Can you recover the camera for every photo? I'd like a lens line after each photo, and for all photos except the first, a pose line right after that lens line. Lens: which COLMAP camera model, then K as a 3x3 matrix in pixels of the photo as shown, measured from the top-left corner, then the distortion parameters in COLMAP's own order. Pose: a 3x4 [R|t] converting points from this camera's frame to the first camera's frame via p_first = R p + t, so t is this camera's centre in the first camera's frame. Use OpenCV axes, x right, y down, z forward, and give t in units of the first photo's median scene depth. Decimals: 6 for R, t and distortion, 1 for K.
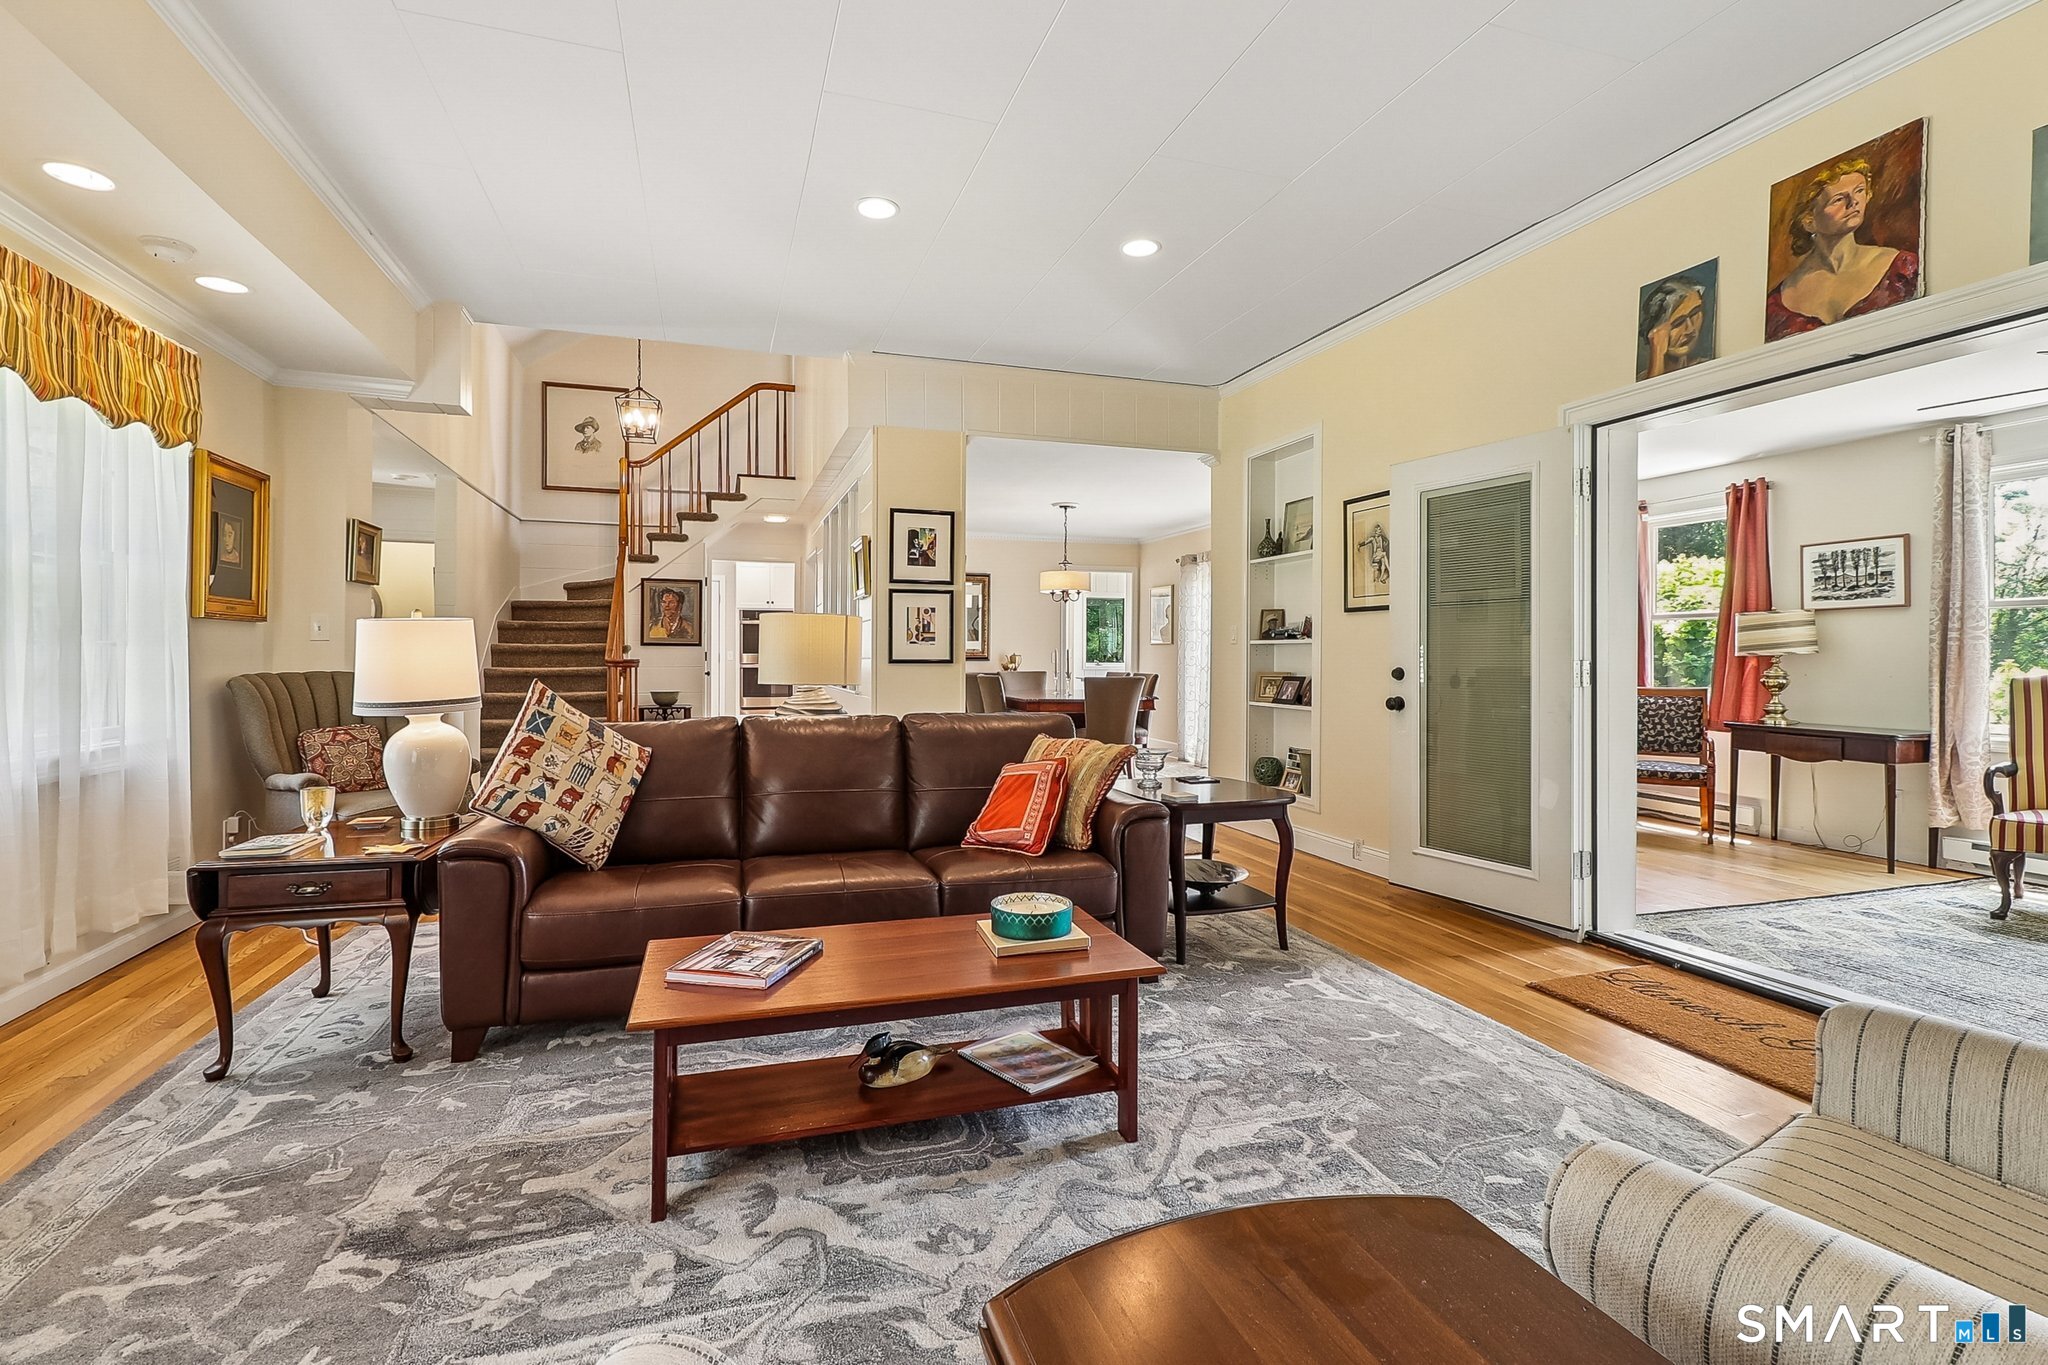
lens RADIAL K [[946.0, 0, 1014.2], [0, 946.0, 654.6], [0, 0, 1]] dist [-0.003036, 0.000444]
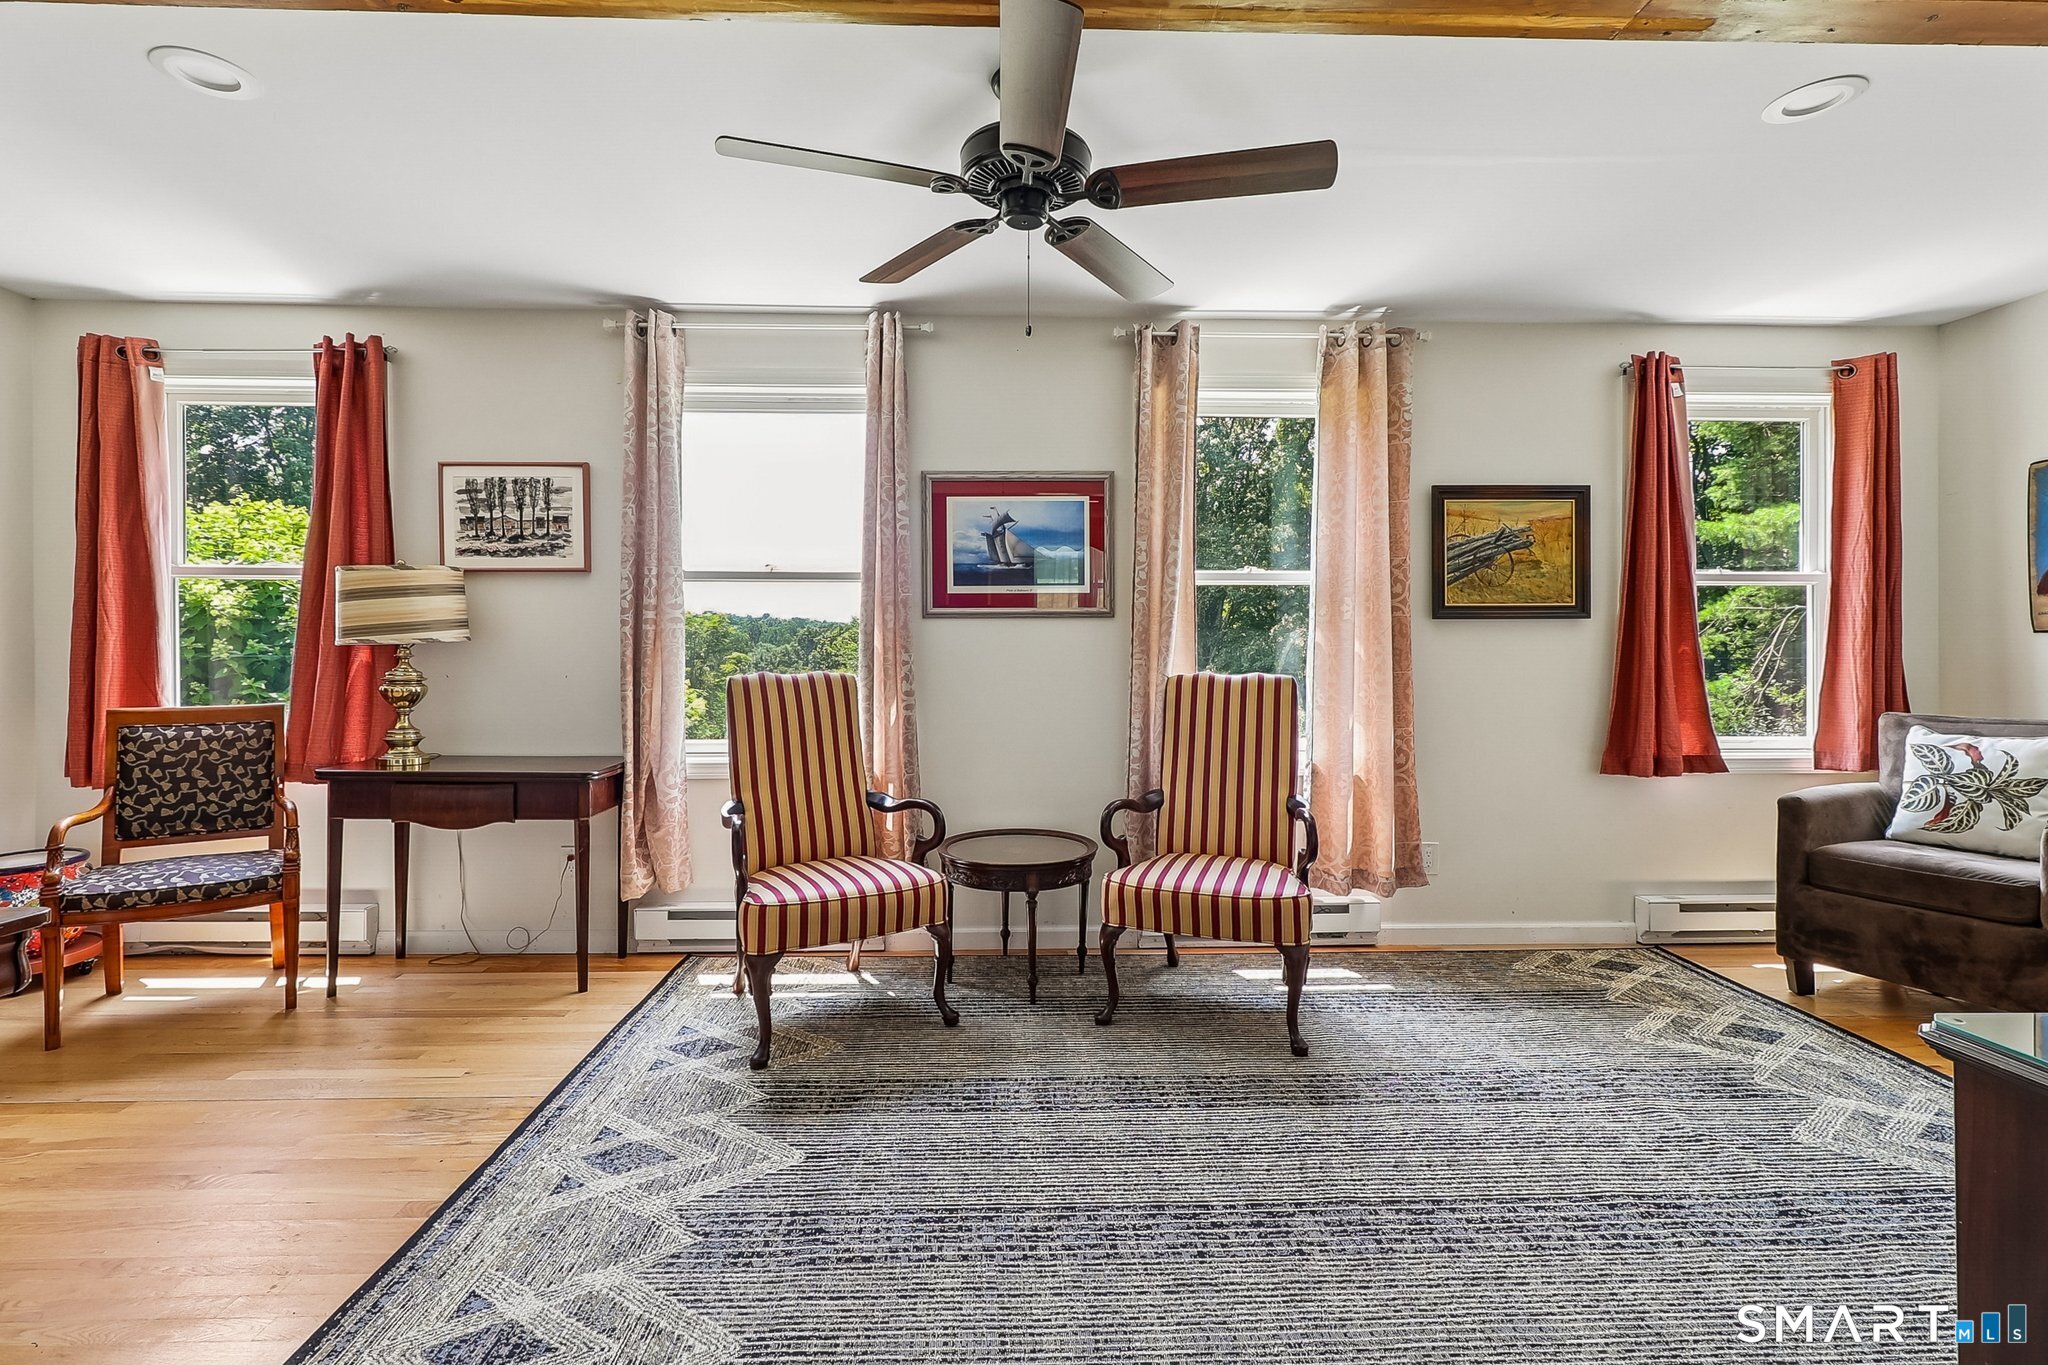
lens RADIAL K [[946.0, 0, 1020.7], [0, 946.0, 661.3], [0, 0, 1]] dist [-0.003036, 0.000444]
pose [[0.273343, -0.014082, 0.961814, 0.357595], [-0.003762, 0.999870, 0.015708, 0.000609], [-0.961909, -0.007912, 0.273255, 0.484014]]
